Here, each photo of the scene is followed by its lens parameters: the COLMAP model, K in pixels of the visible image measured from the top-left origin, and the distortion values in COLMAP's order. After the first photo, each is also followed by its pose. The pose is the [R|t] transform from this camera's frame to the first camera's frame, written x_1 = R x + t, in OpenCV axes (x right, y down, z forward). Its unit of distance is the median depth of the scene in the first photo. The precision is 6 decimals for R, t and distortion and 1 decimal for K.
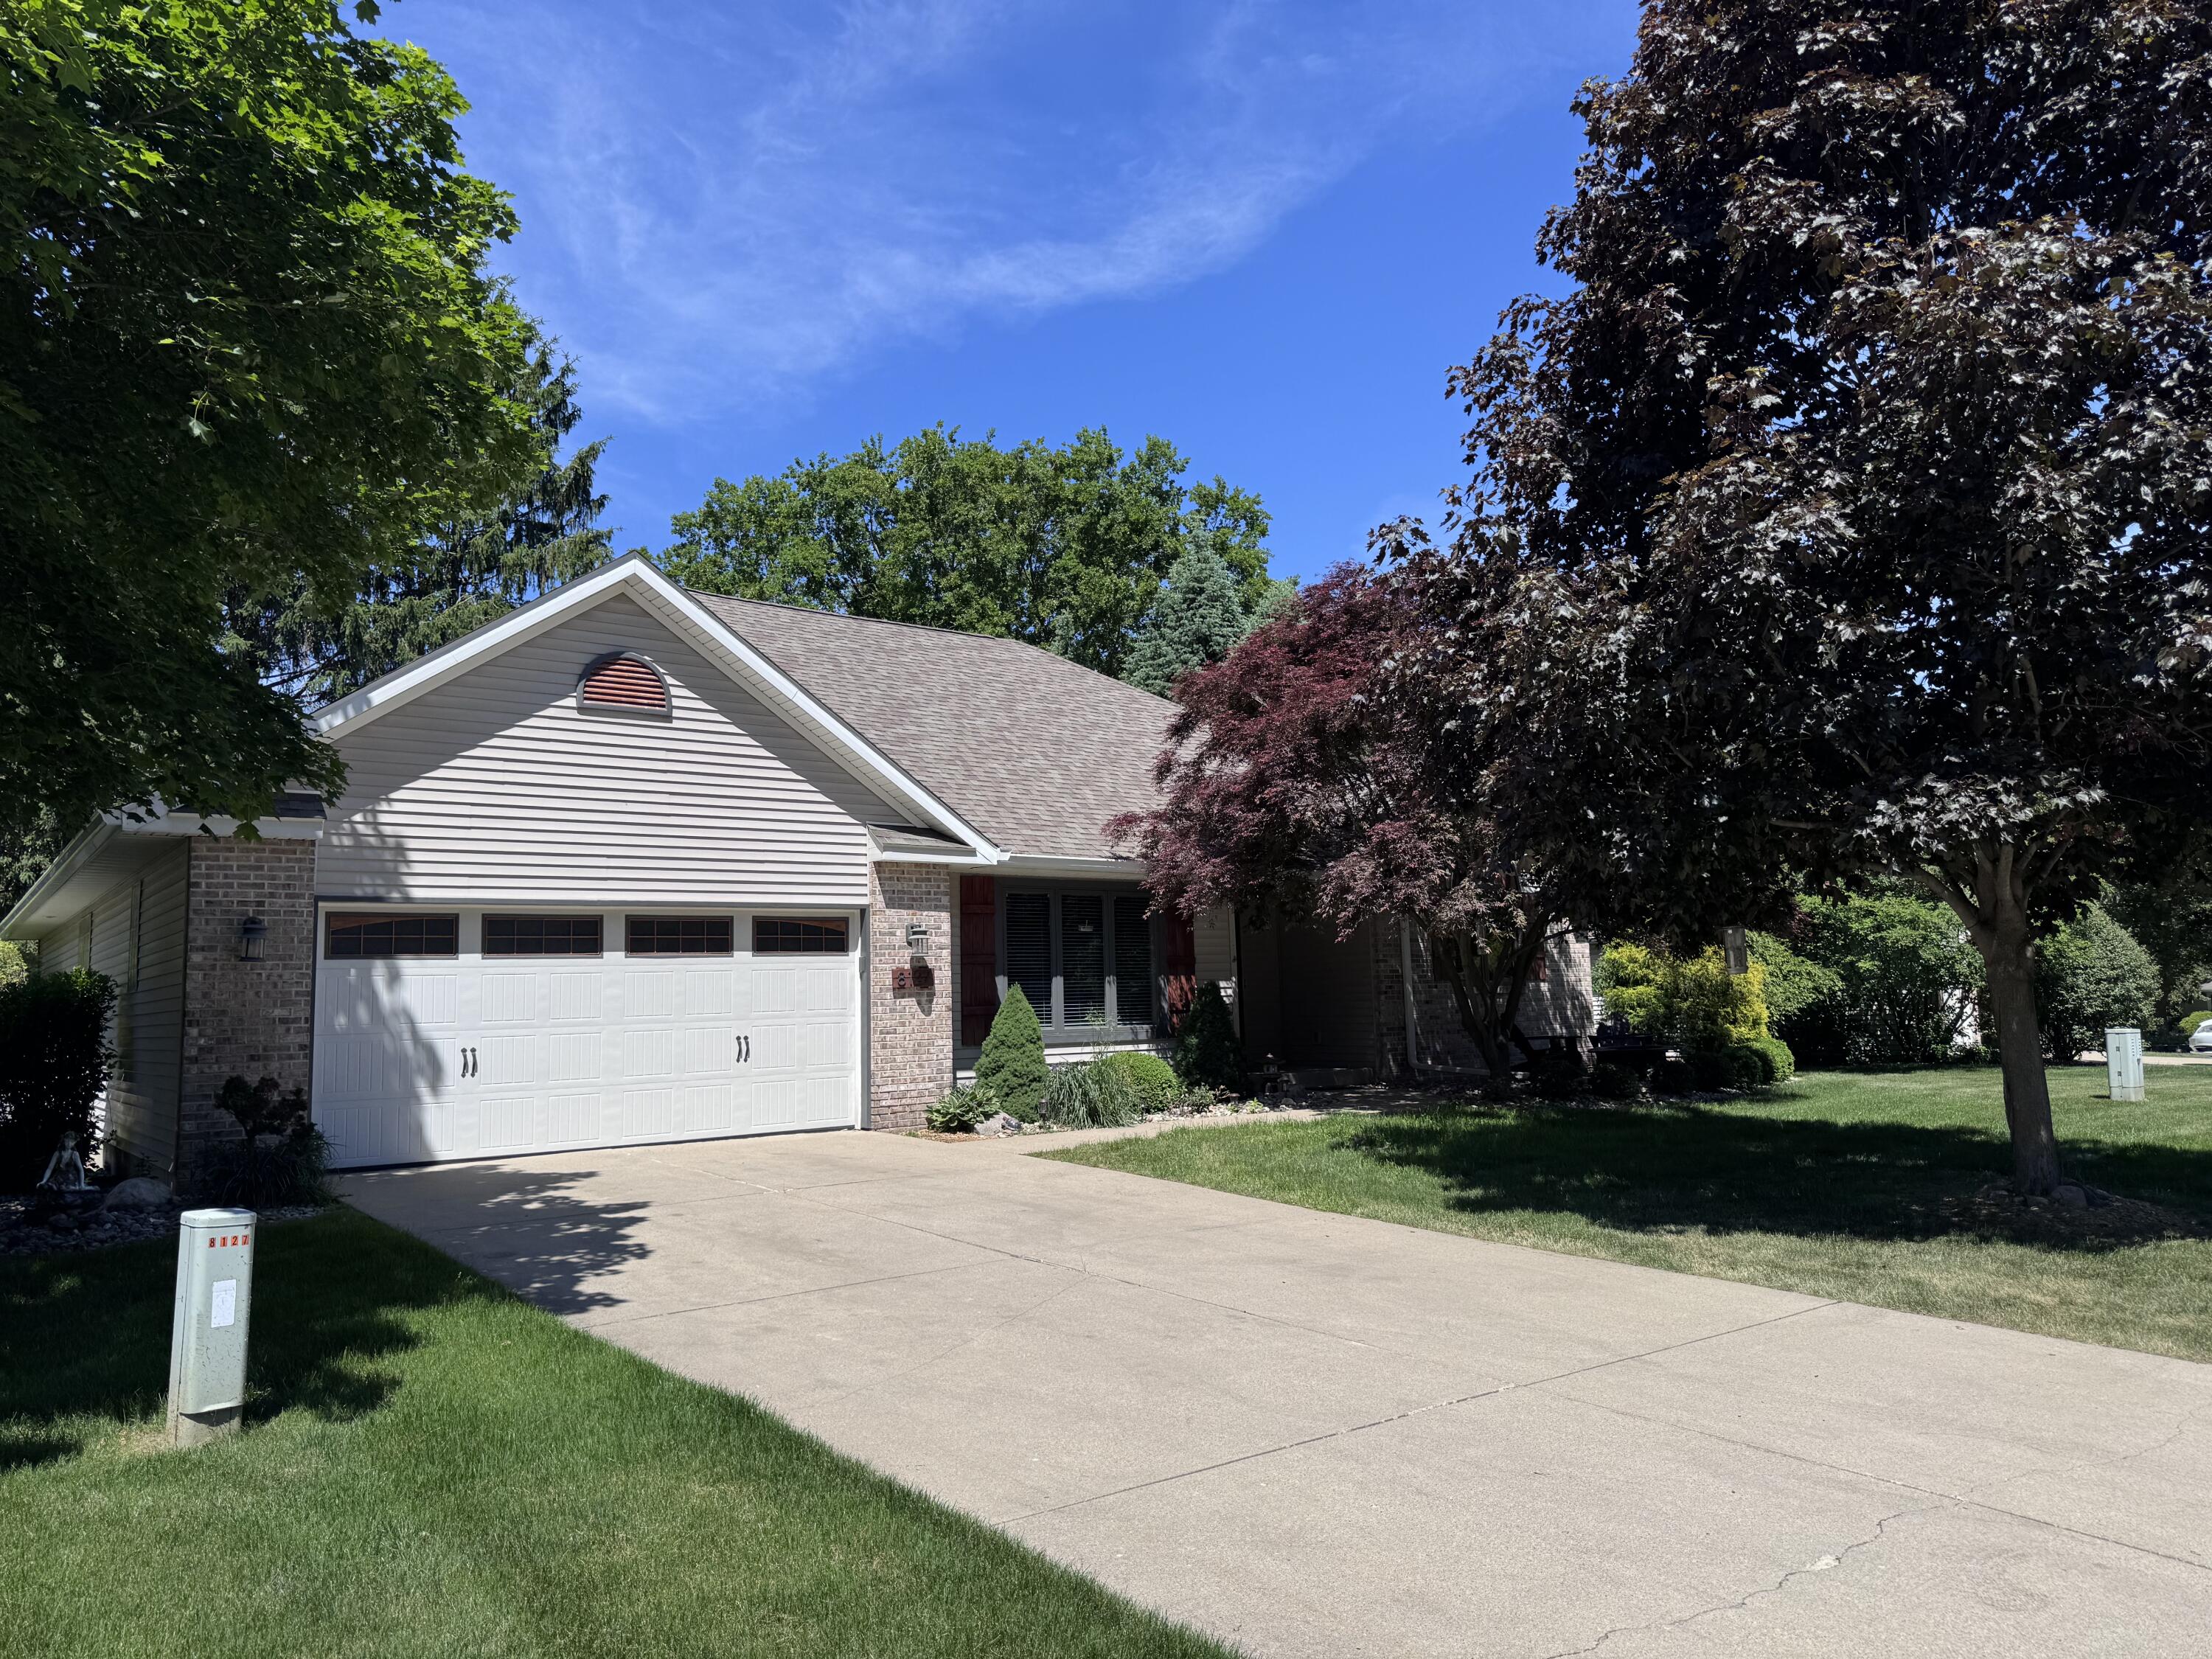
lens RADIAL K [[1556.5, 0, 1110.8], [0, 1556.5, 845.7], [0, 0, 1]] dist [0.070662, -0.087348]
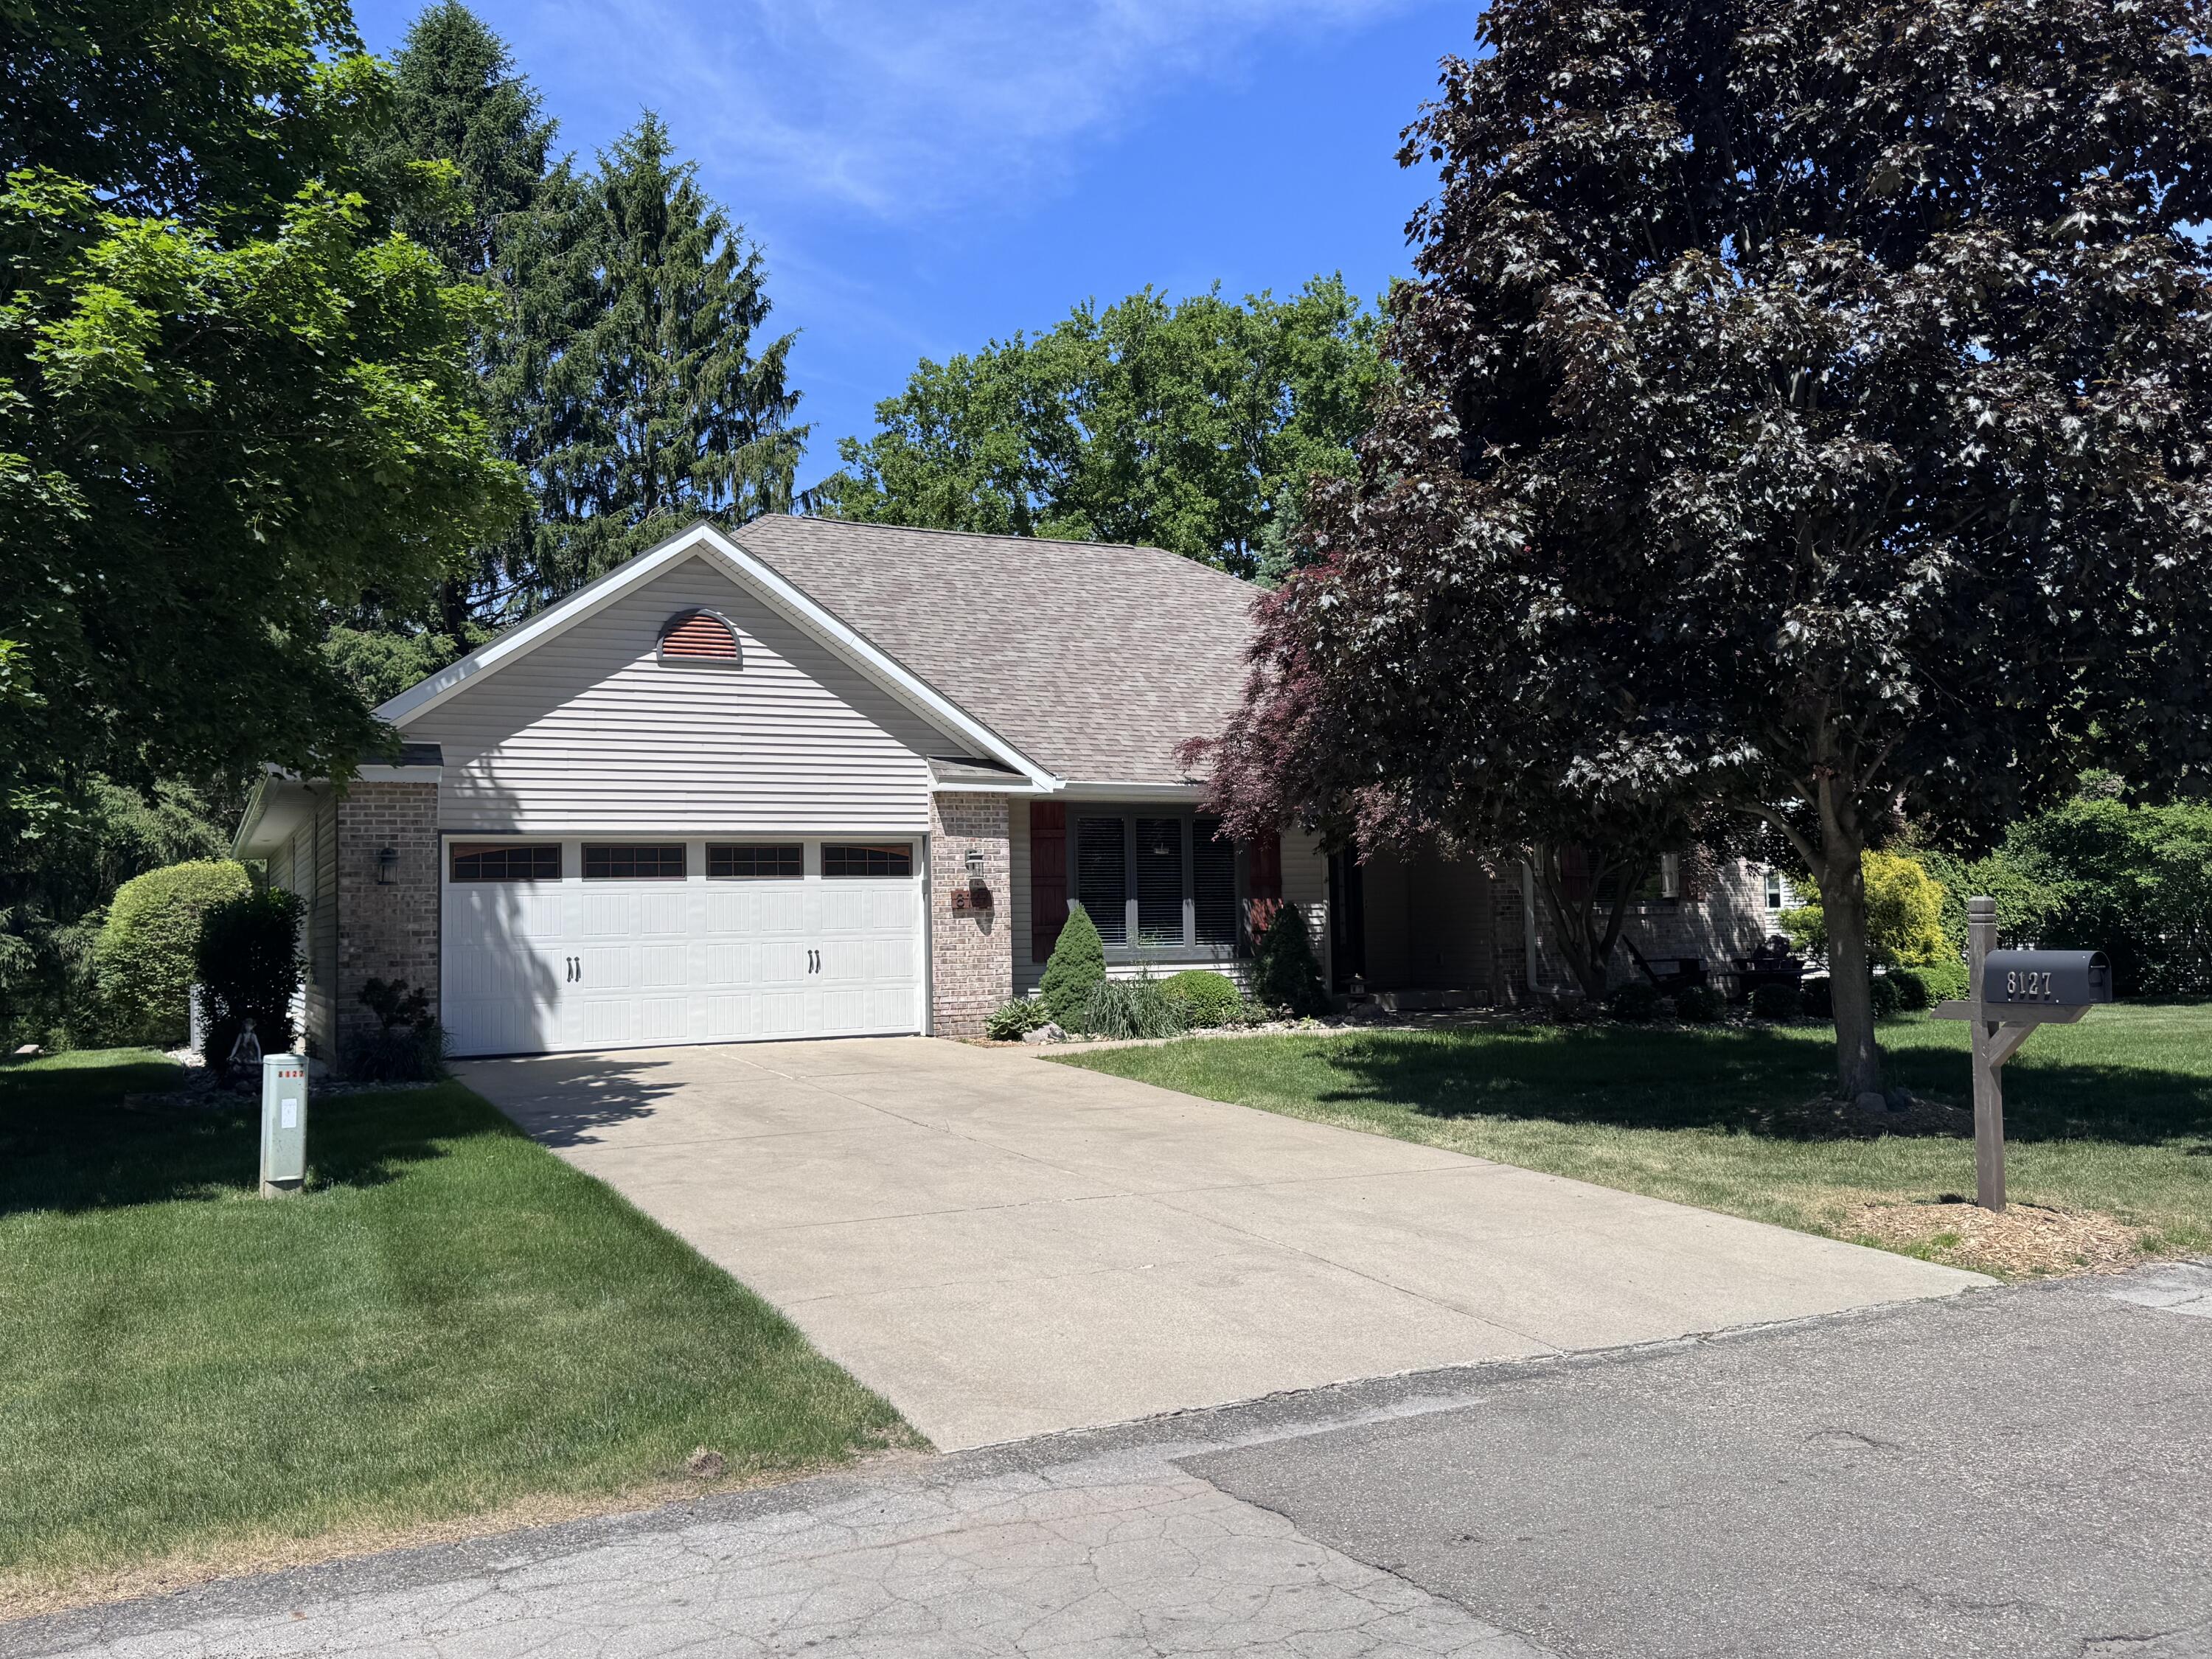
lens RADIAL K [[1859.4, 0, 1105.0], [0, 1859.4, 847.7], [0, 0, 1]] dist [0.104717, -0.020904]
pose [[0.979684, -0.002594, -0.200530, 0.222083], [0.014906, 0.998092, 0.059911, -0.026348], [0.199992, -0.061683, 0.977854, -0.239673]]
